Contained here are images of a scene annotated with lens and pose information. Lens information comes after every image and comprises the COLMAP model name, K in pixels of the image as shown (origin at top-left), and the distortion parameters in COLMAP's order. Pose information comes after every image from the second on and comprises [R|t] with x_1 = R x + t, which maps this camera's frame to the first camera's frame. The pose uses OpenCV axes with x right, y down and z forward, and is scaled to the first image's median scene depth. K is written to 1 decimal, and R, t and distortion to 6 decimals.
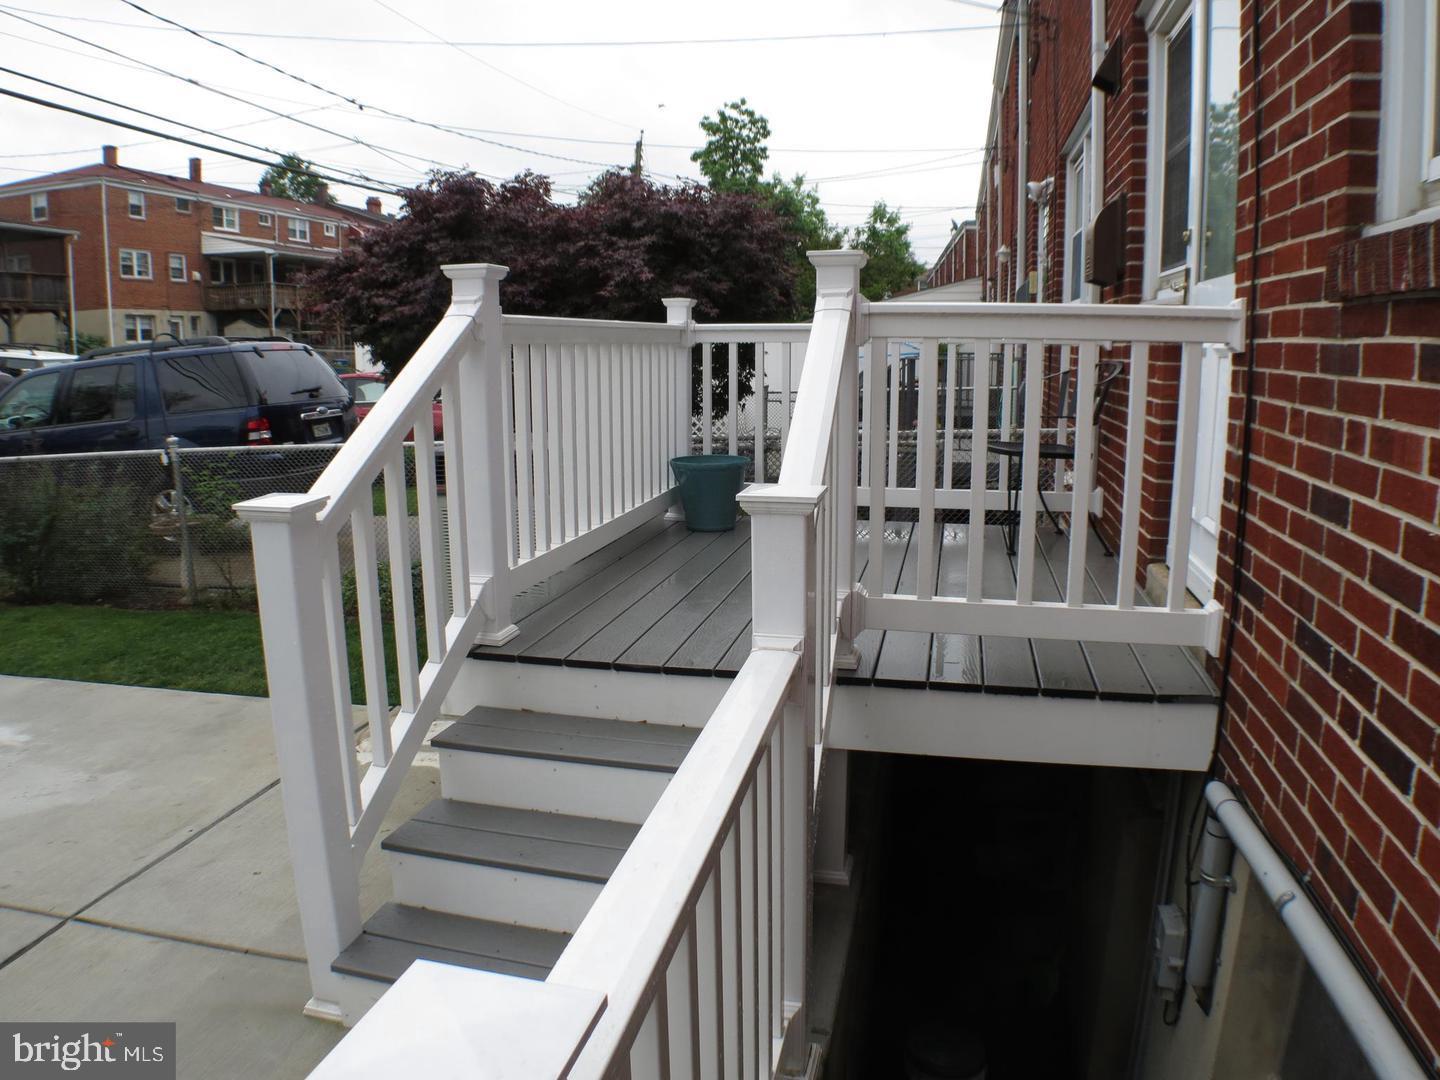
lens RADIAL K [[1004.5, 0, 720.8], [0, 1004.5, 541.2], [0, 0, 1]] dist [-0.144292, 0.021034]
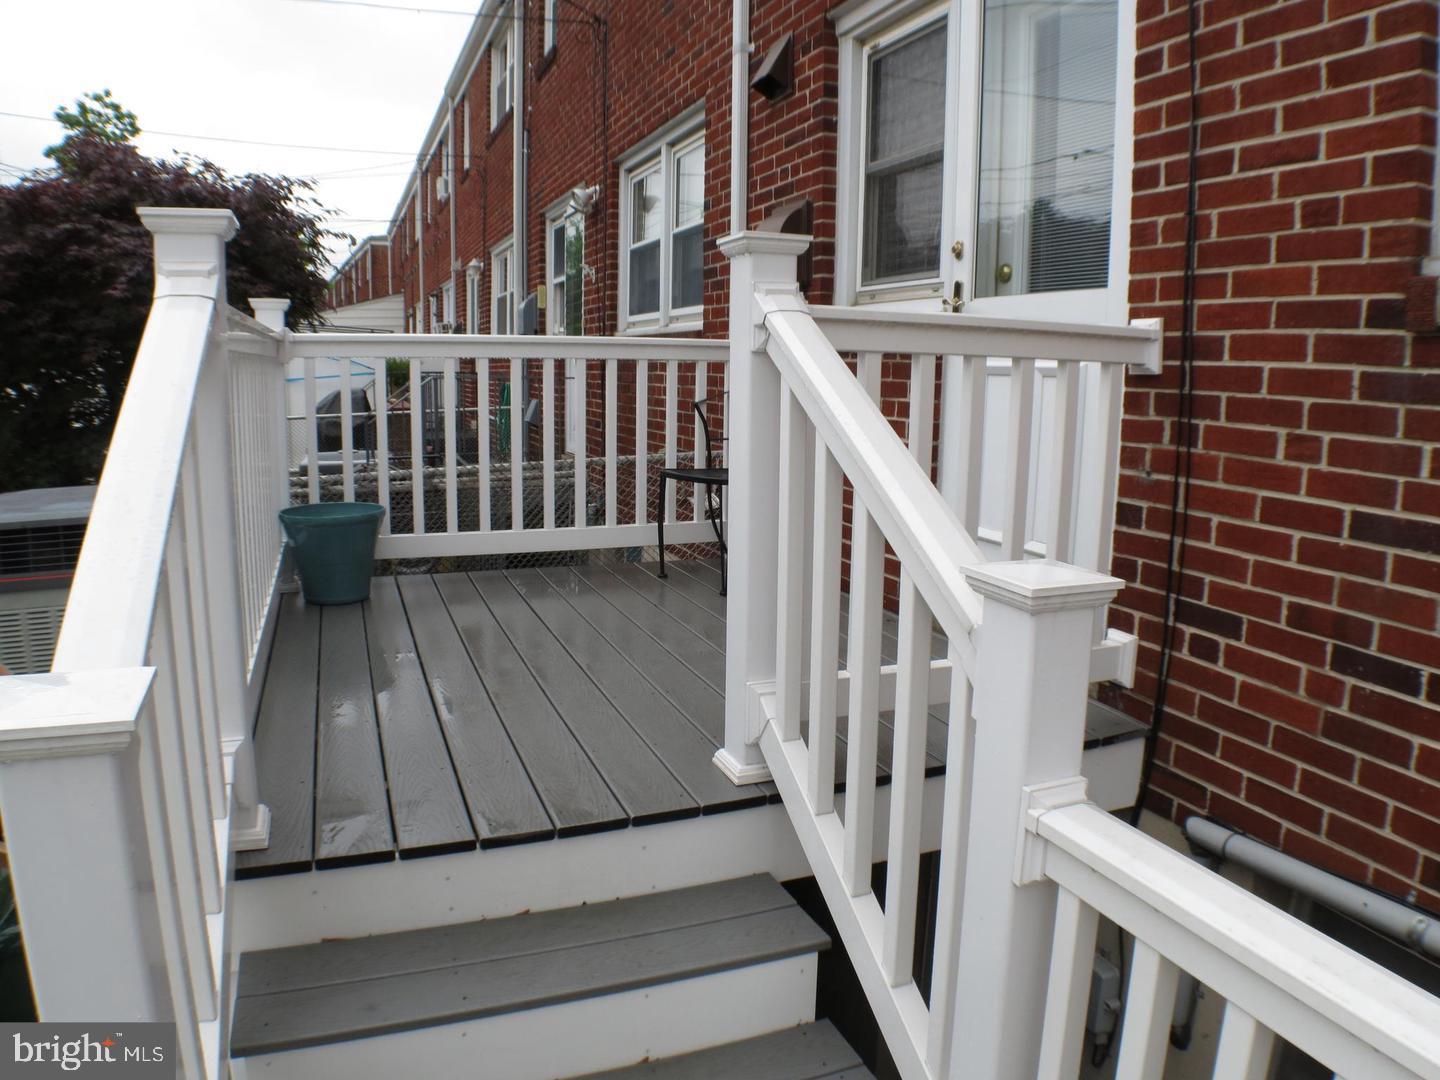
lens RADIAL K [[1004.5, 0, 719.5], [0, 1004.5, 539.8], [0, 0, 1]] dist [-0.144292, 0.021034]
pose [[0.822398, -0.078086, 0.563529, -0.143921], [0.089883, 0.995929, 0.006829, -0.028177], [-0.561768, 0.045036, 0.826068, 0.164162]]
